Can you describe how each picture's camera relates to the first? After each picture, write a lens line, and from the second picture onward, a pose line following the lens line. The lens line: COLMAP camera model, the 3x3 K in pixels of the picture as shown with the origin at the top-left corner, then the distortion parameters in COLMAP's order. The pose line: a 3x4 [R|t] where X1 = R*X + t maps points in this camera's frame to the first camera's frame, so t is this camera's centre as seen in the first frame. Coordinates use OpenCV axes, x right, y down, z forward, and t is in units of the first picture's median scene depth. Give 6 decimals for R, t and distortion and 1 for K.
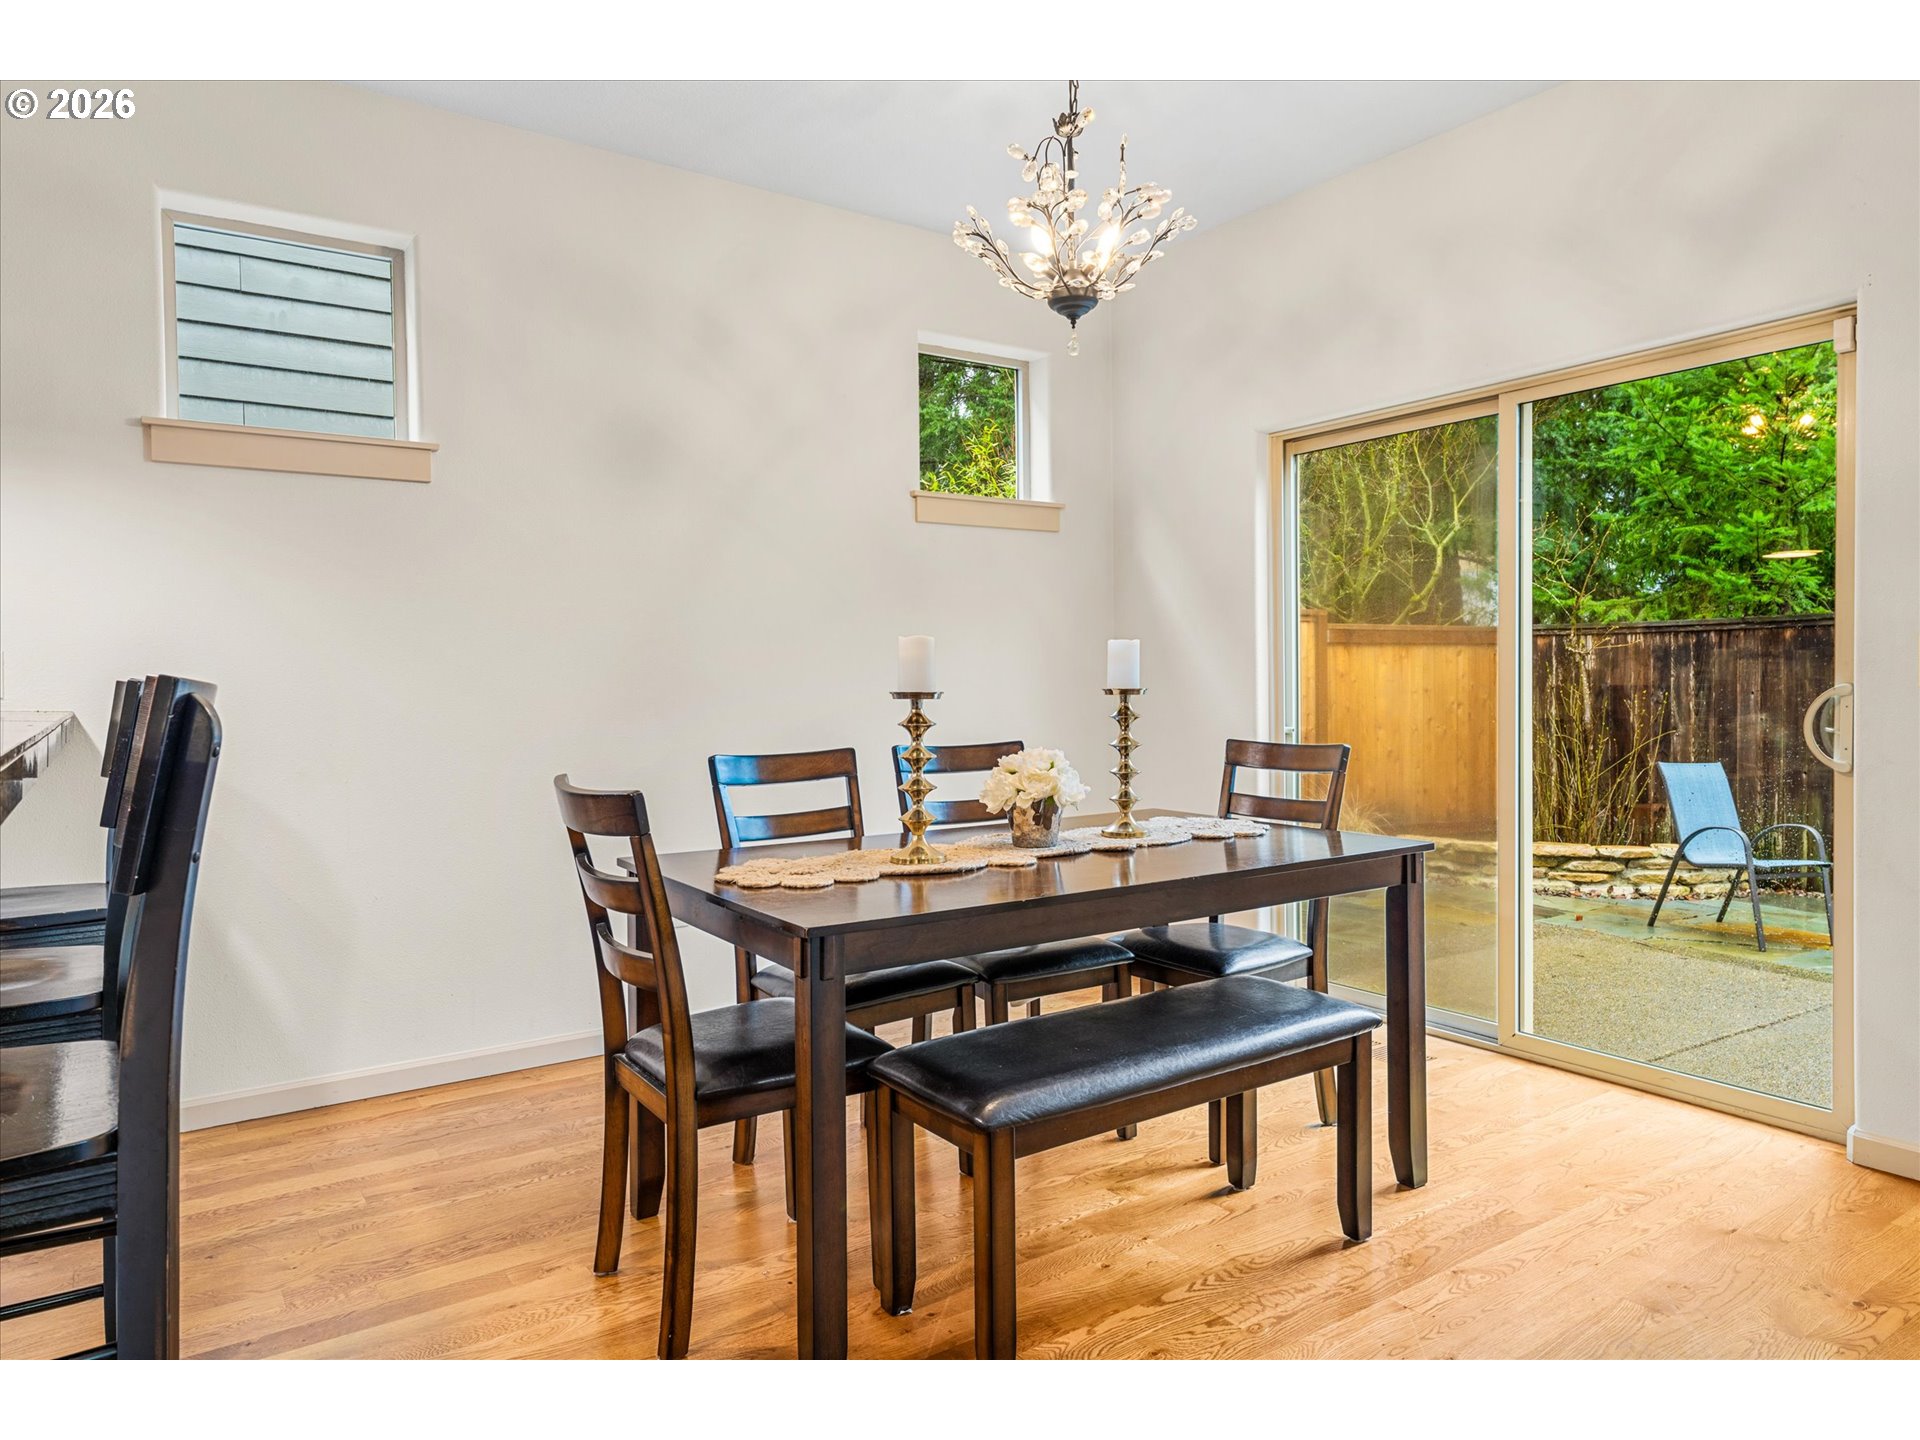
lens RADIAL K [[1232.4, 0, 1019.5], [0, 1232.4, 703.8], [0, 0, 1]] dist [-0.002012, -0.000347]
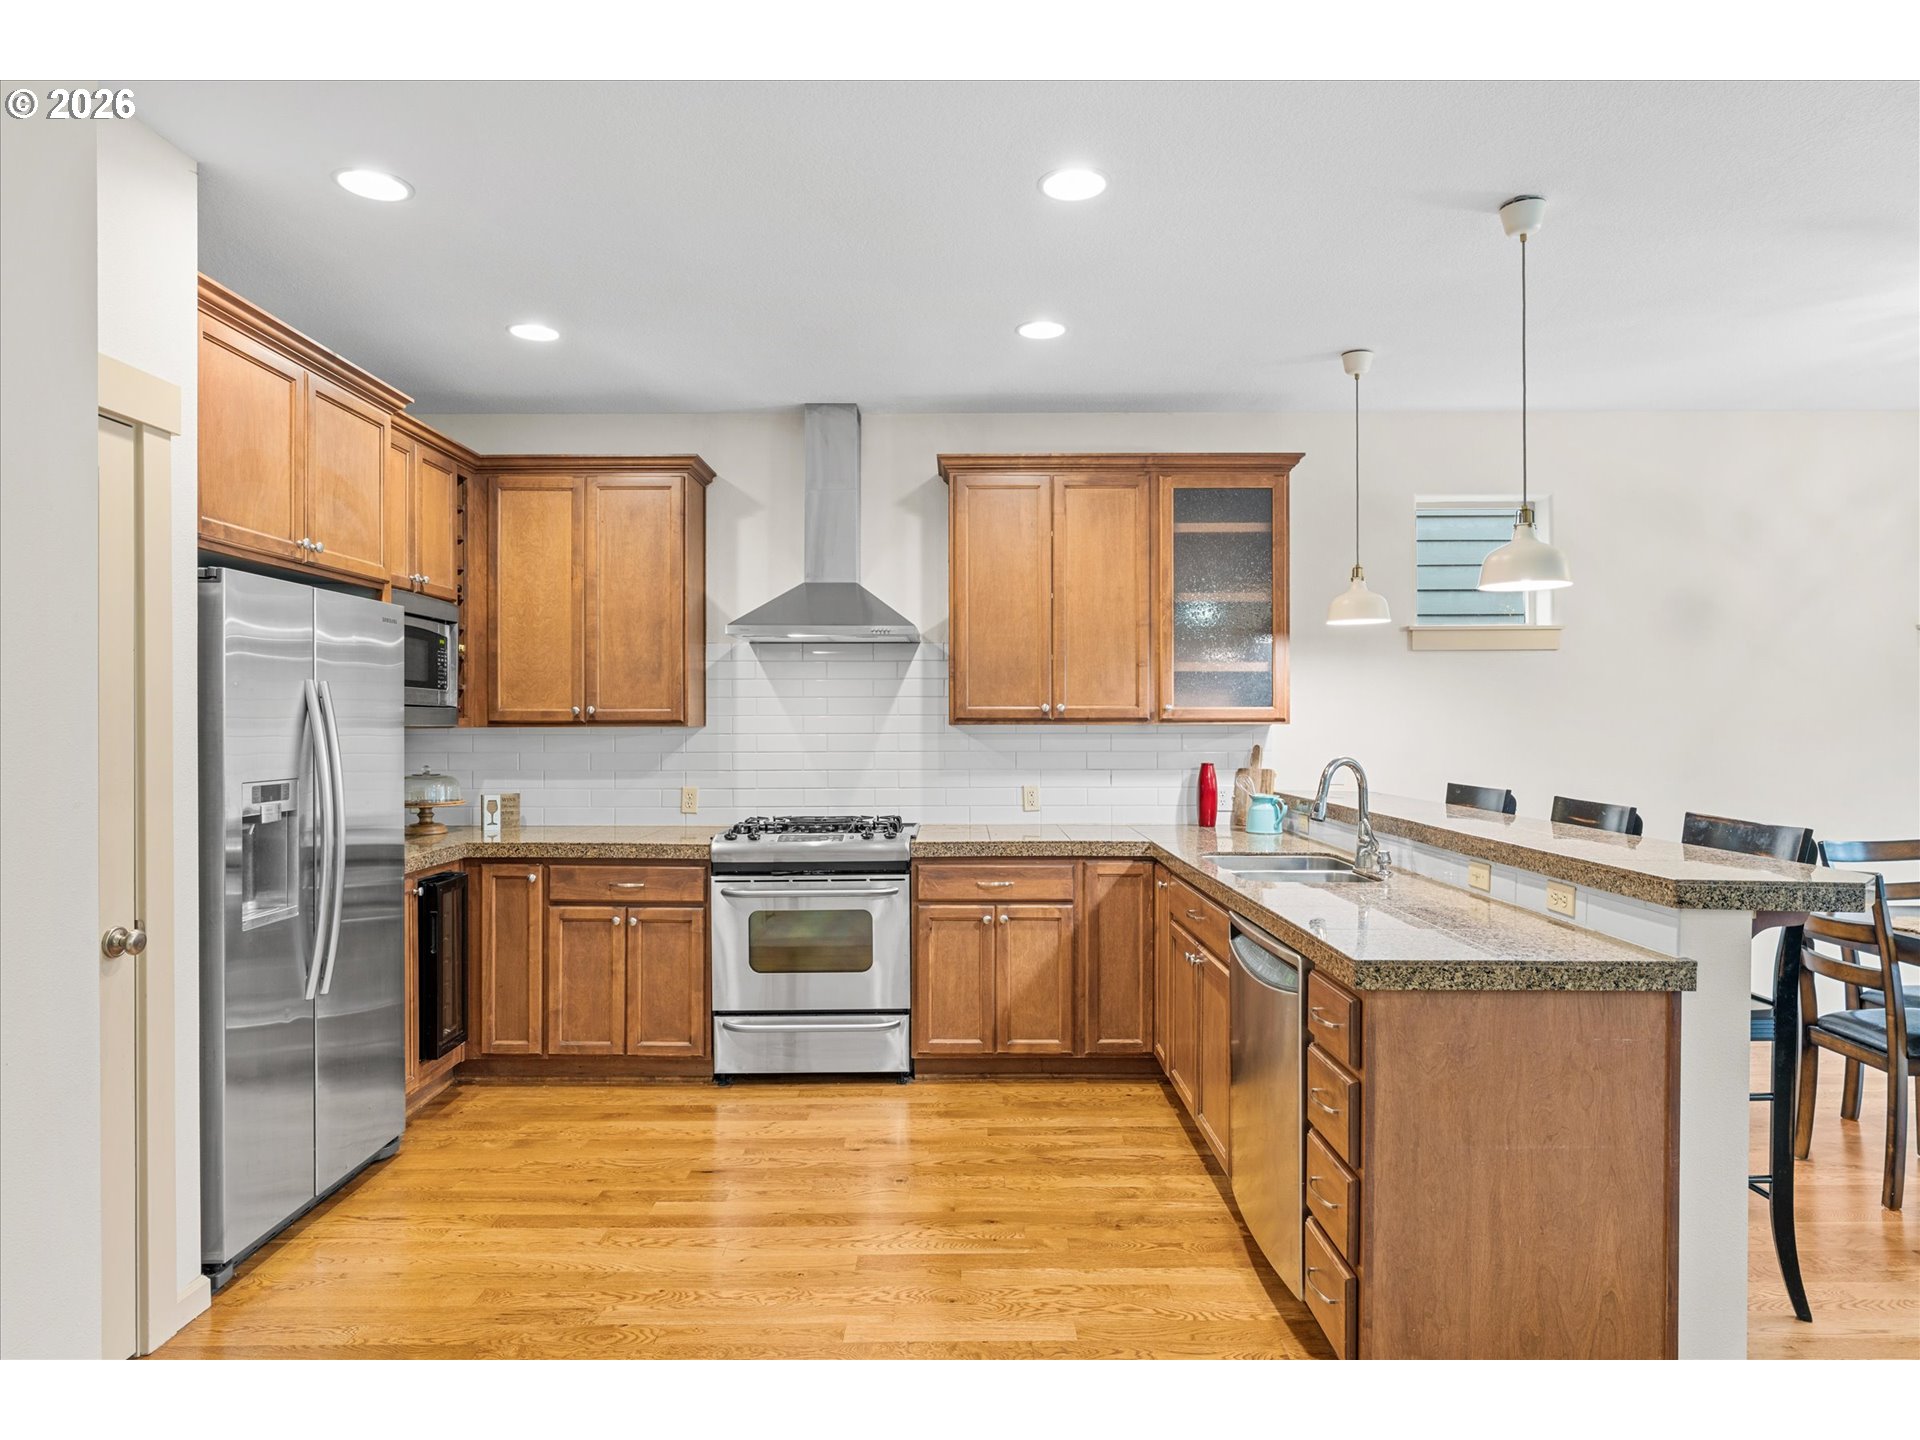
lens RADIAL K [[1138.7, 0, 992.9], [0, 1138.7, 720.6], [0, 0, 1]] dist [0.001253, -0.000078]
pose [[0.812669, 0.003835, -0.582713, -0.258493], [-0.014314, 0.999808, -0.013383, -0.070446], [0.582549, 0.019217, 0.812568, -0.699493]]
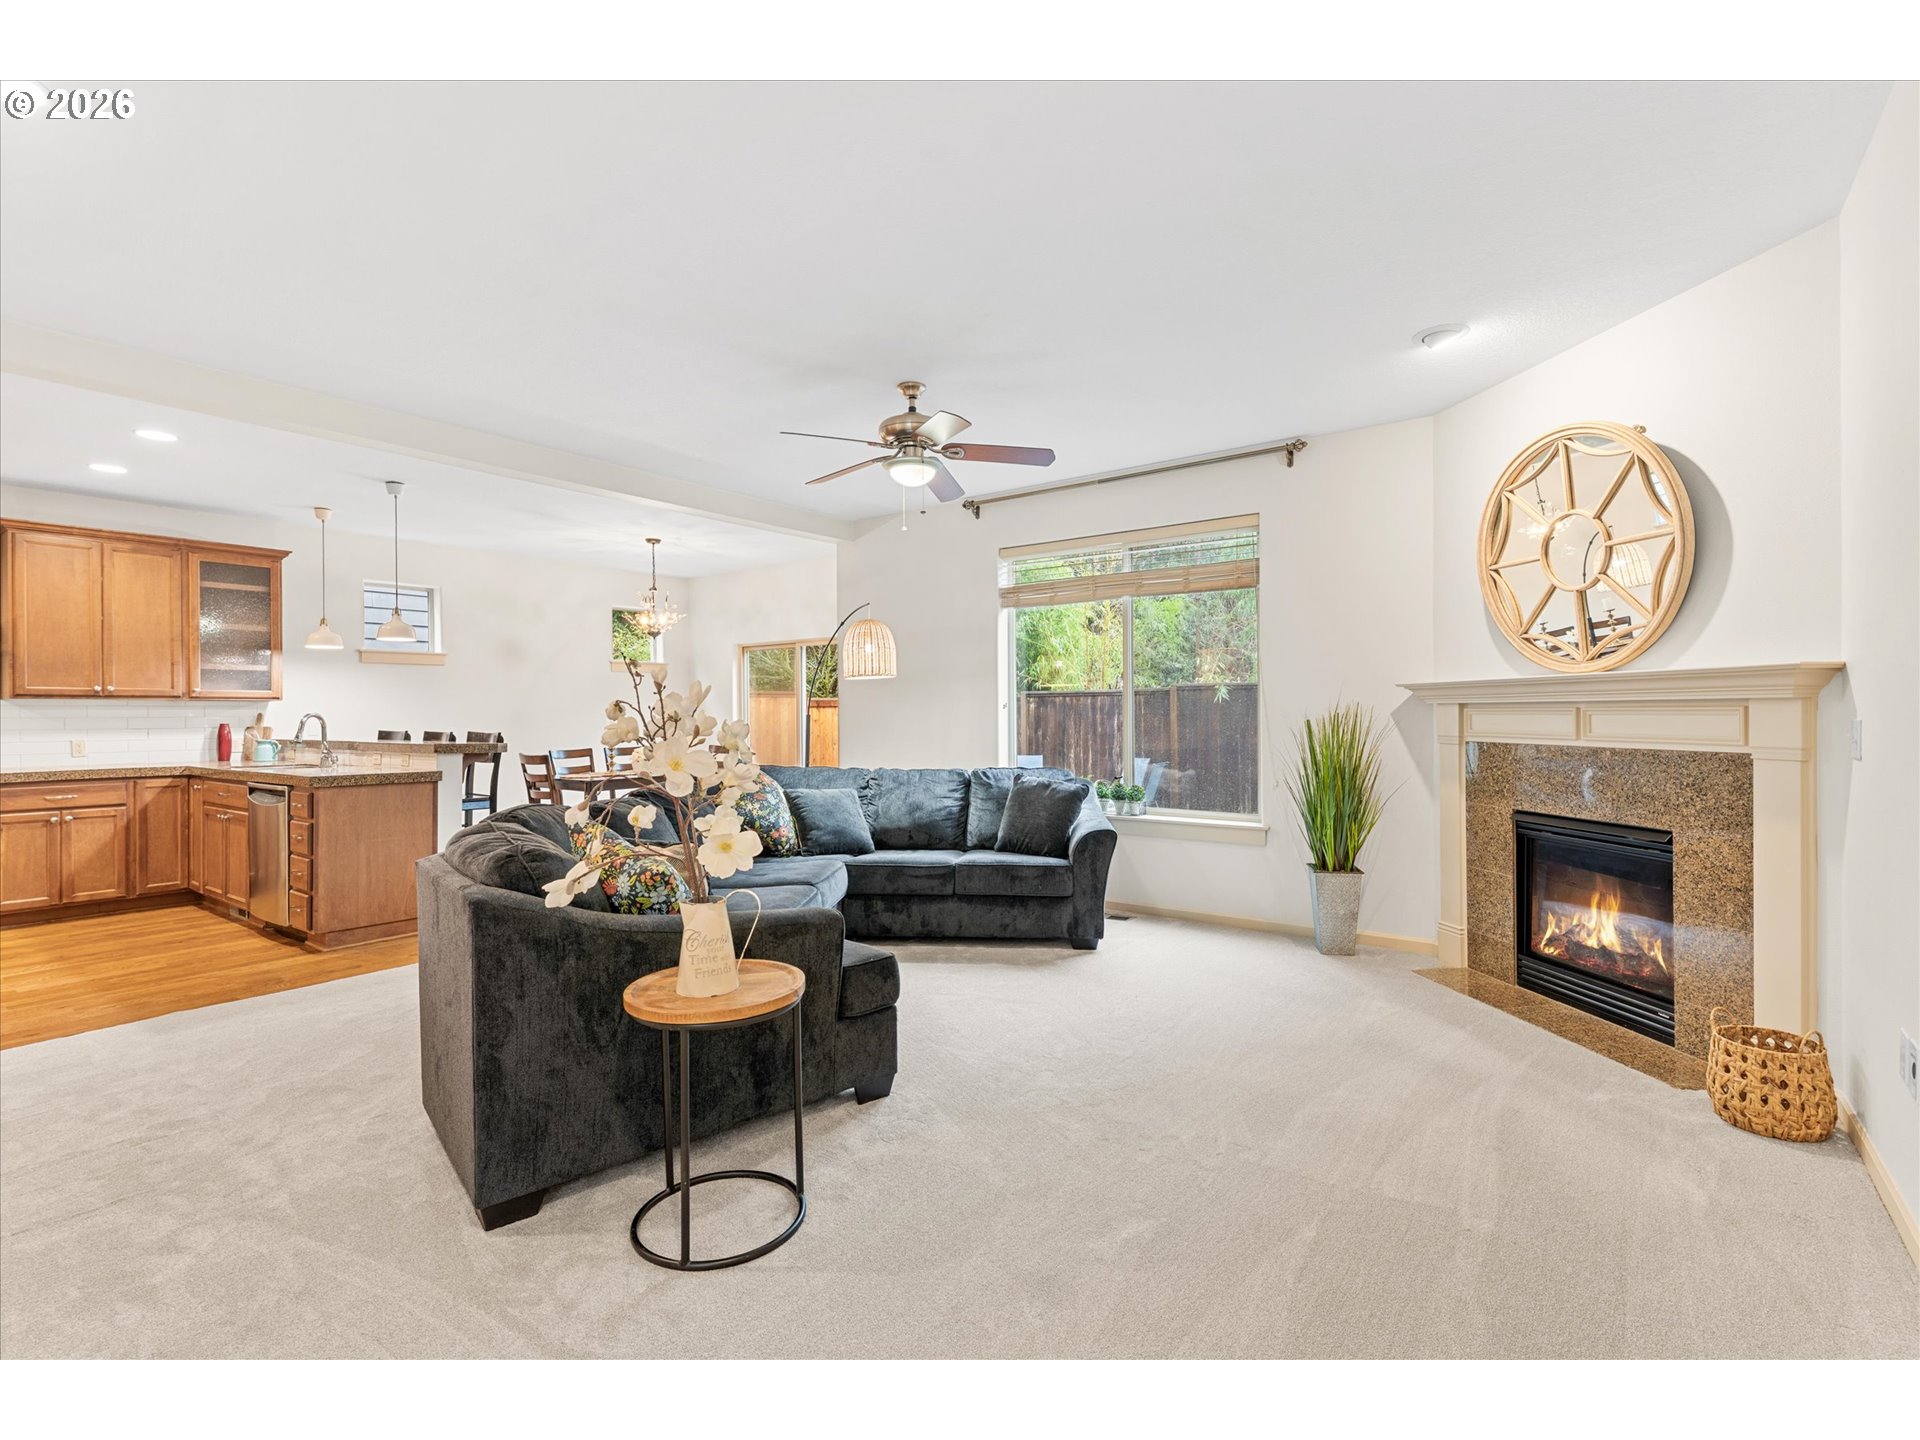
lens RADIAL K [[879.8, 0, 931.7], [0, 879.8, 716.3], [0, 0, 1]] dist [-0.000838, 0.000345]
pose [[0.964936, -0.000309, 0.262484, 0.146549], [0.005572, 0.999798, -0.019307, -0.001203], [-0.262425, 0.020092, 0.964743, -1.727394]]
